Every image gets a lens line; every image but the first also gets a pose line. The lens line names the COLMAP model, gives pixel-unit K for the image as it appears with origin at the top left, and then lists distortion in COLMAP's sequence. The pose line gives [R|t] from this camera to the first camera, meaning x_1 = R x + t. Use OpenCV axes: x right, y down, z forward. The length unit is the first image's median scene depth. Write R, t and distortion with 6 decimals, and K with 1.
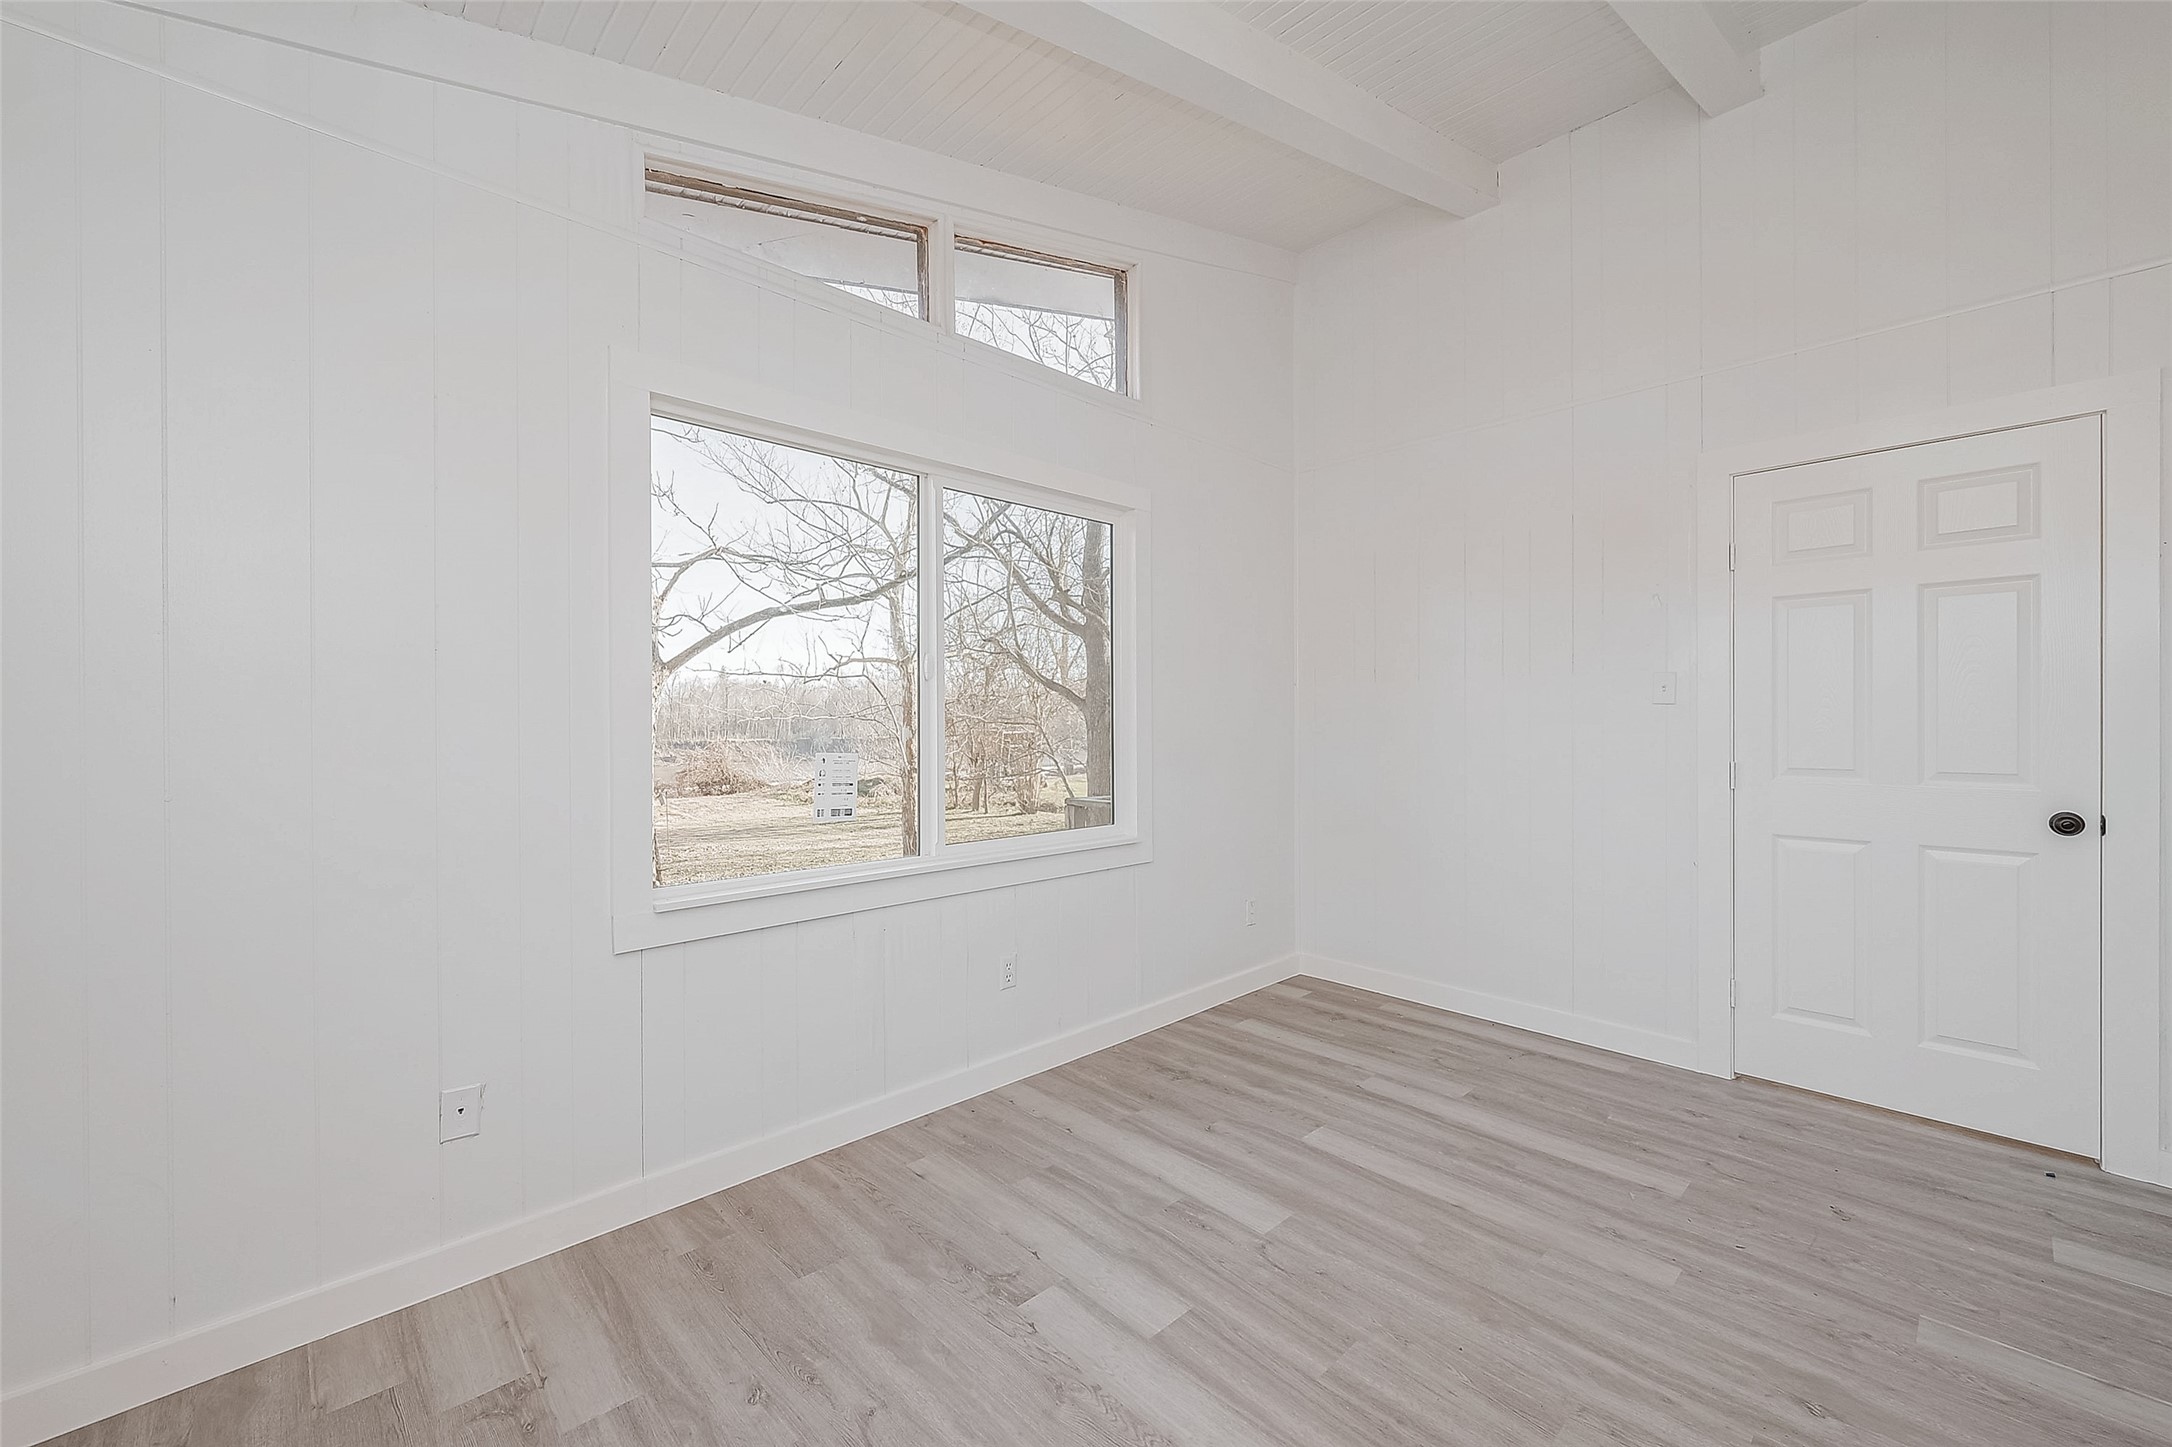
lens RADIAL K [[867.6, 0, 1093.7], [0, 867.6, 724.4], [0, 0, 1]] dist [0.000944, 0.000060]
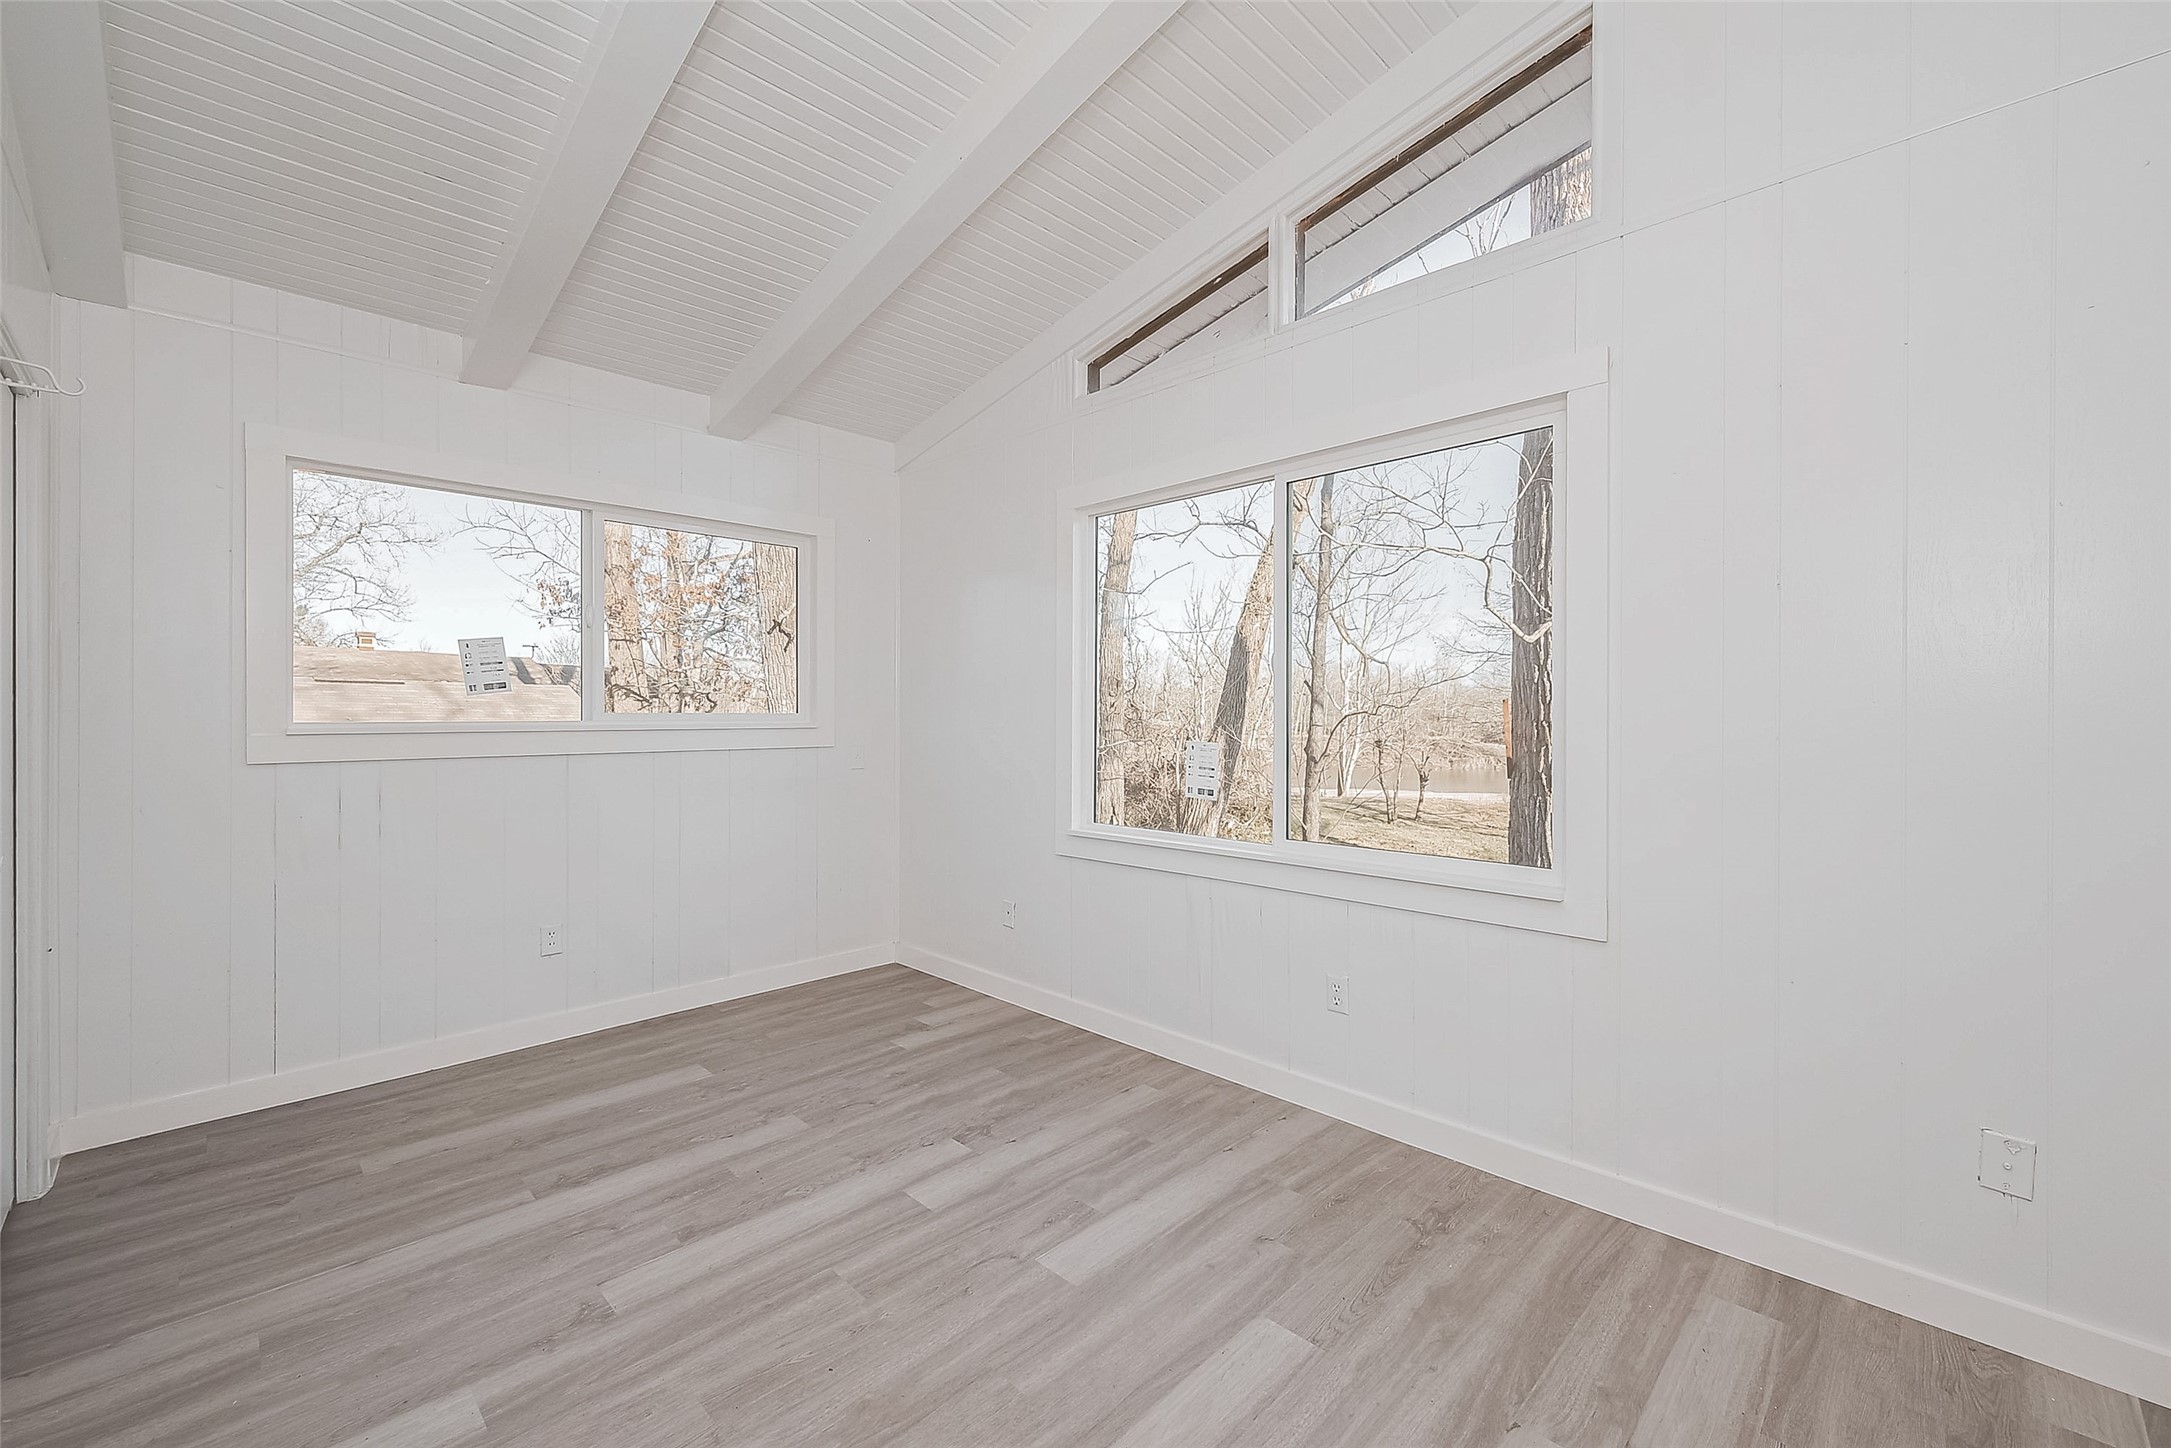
lens RADIAL K [[867.2, 0, 1093.2], [0, 867.2, 724.9], [0, 0, 1]] dist [0.000944, 0.000060]
pose [[0.037301, 0.012712, -0.999223, 1.016736], [-0.005303, 0.999908, 0.012523, -0.006136], [0.999290, 0.004832, 0.037365, 0.918601]]
